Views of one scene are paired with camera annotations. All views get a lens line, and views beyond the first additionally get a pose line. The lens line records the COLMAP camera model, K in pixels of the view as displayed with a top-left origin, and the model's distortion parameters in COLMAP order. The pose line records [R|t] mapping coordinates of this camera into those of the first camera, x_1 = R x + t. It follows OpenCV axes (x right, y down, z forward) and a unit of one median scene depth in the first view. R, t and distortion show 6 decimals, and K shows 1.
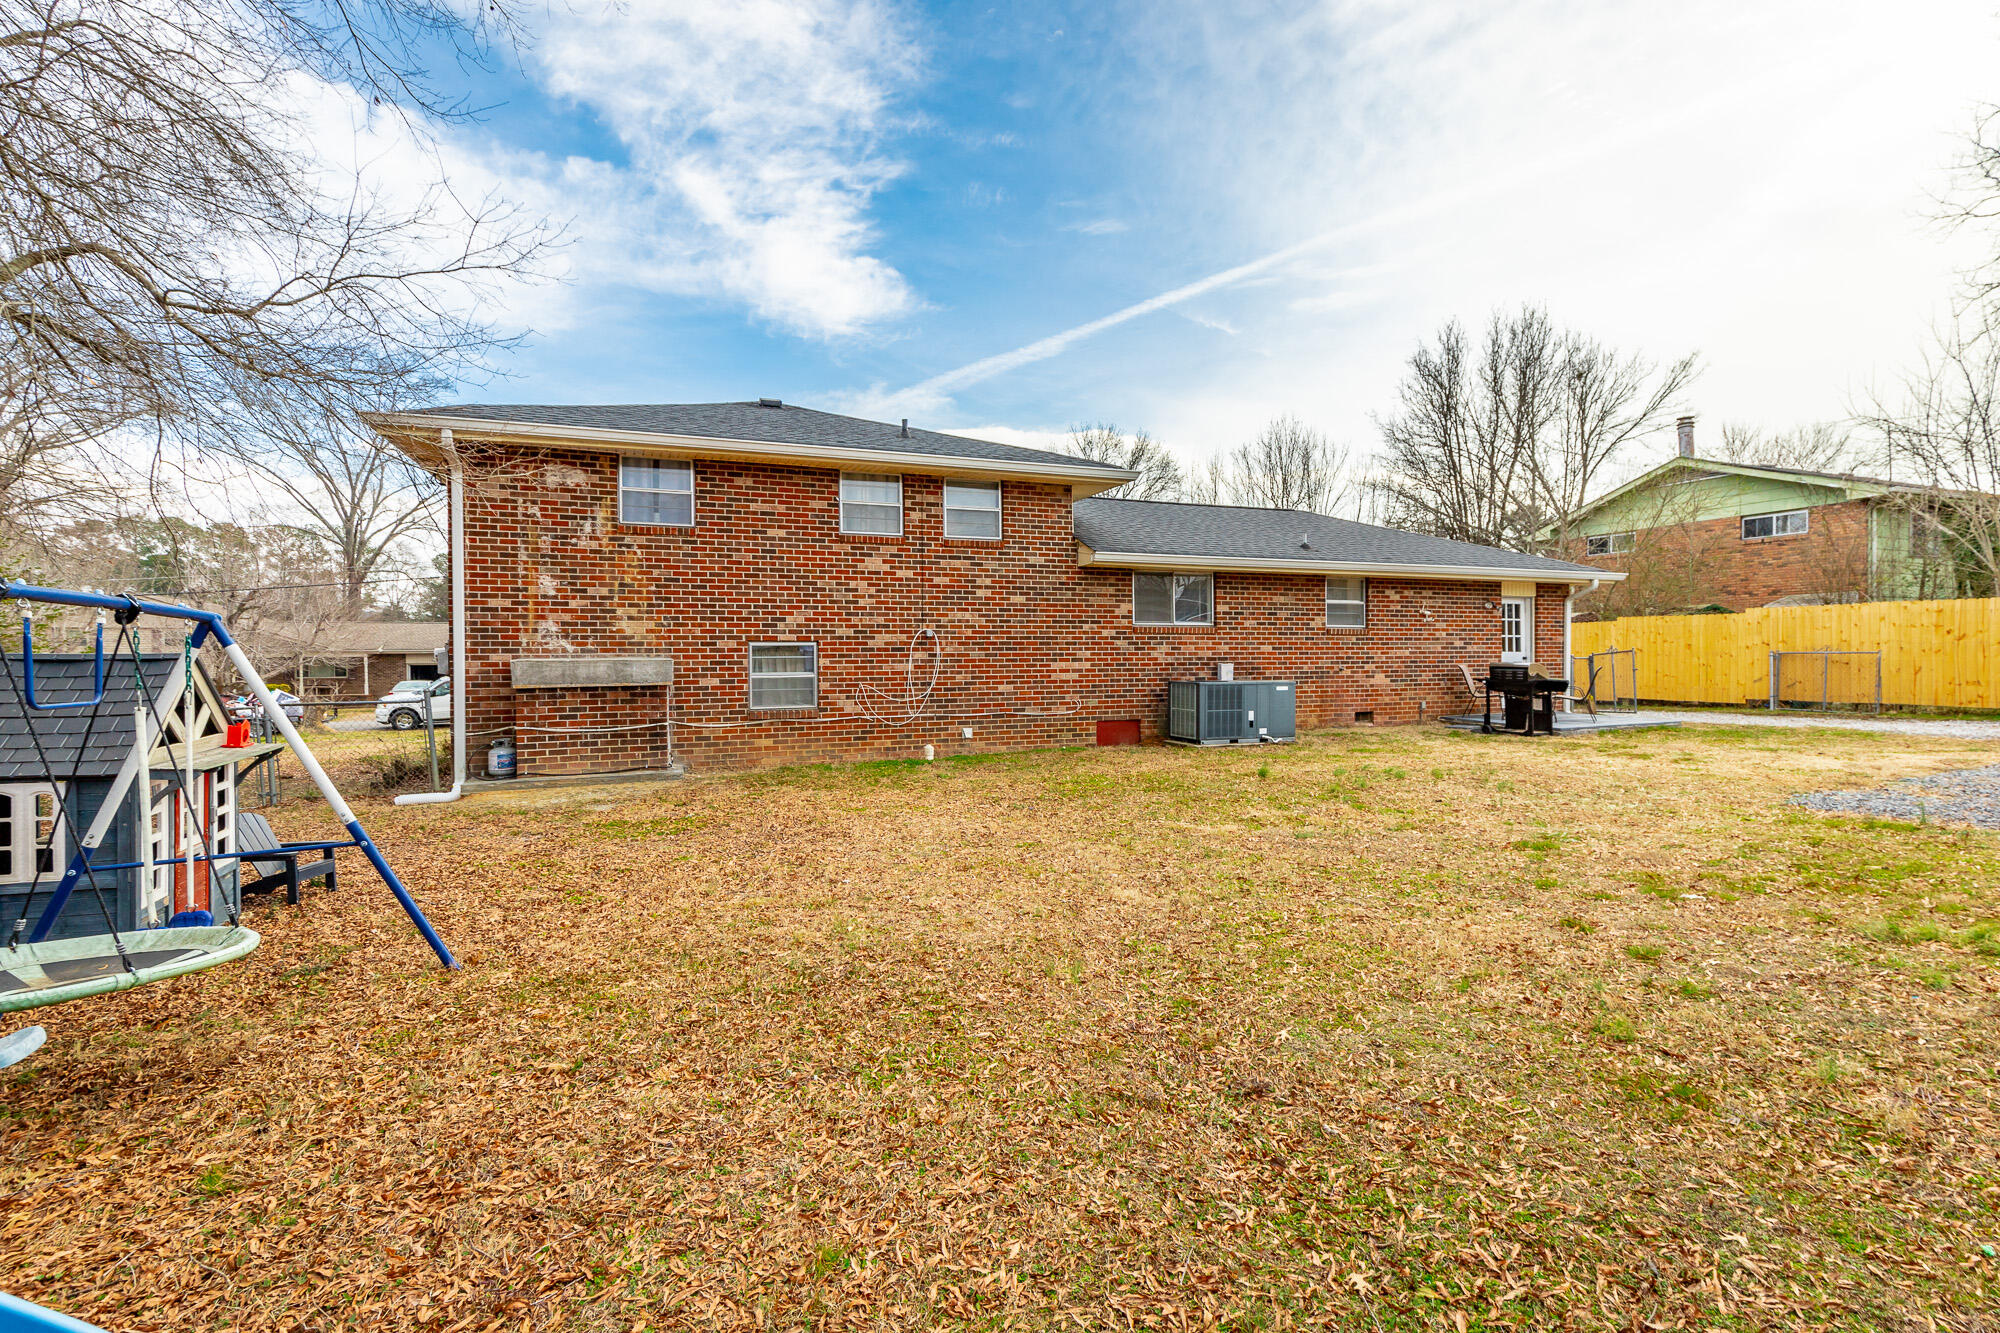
lens RADIAL K [[904.4, 0, 1014.9], [0, 904.4, 673.0], [0, 0, 1]] dist [0.004273, 0.000242]
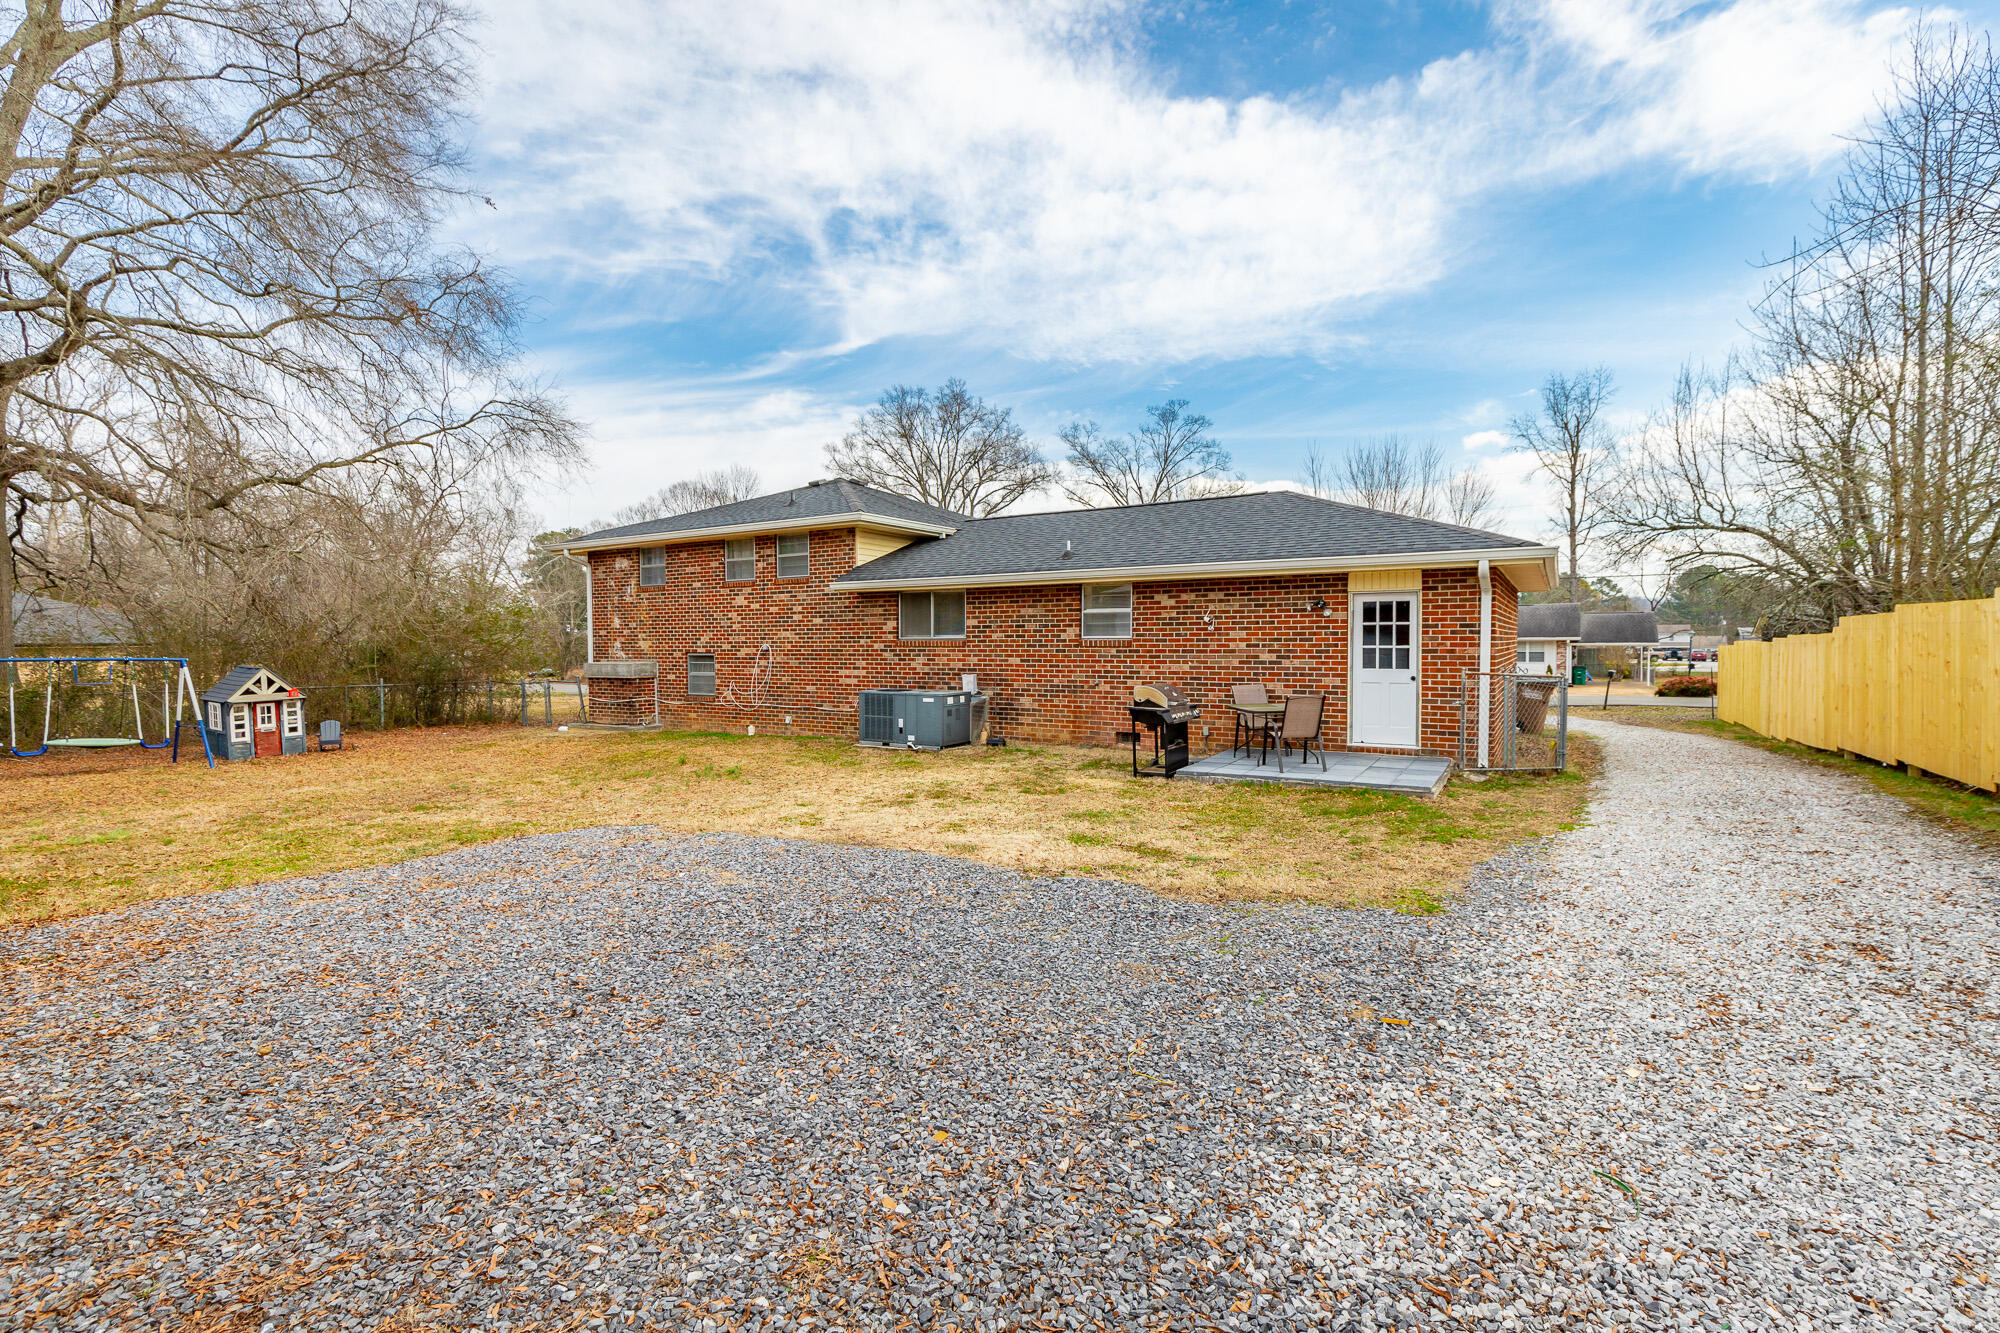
lens RADIAL K [[904.4, 0, 1014.9], [0, 904.4, 673.0], [0, 0, 1]] dist [0.004273, 0.000242]
pose [[0.601256, 0.031715, -0.798426, 1.188939], [-0.011636, 0.999454, 0.030938, -0.048695], [0.798971, -0.009311, 0.601297, 0.428068]]
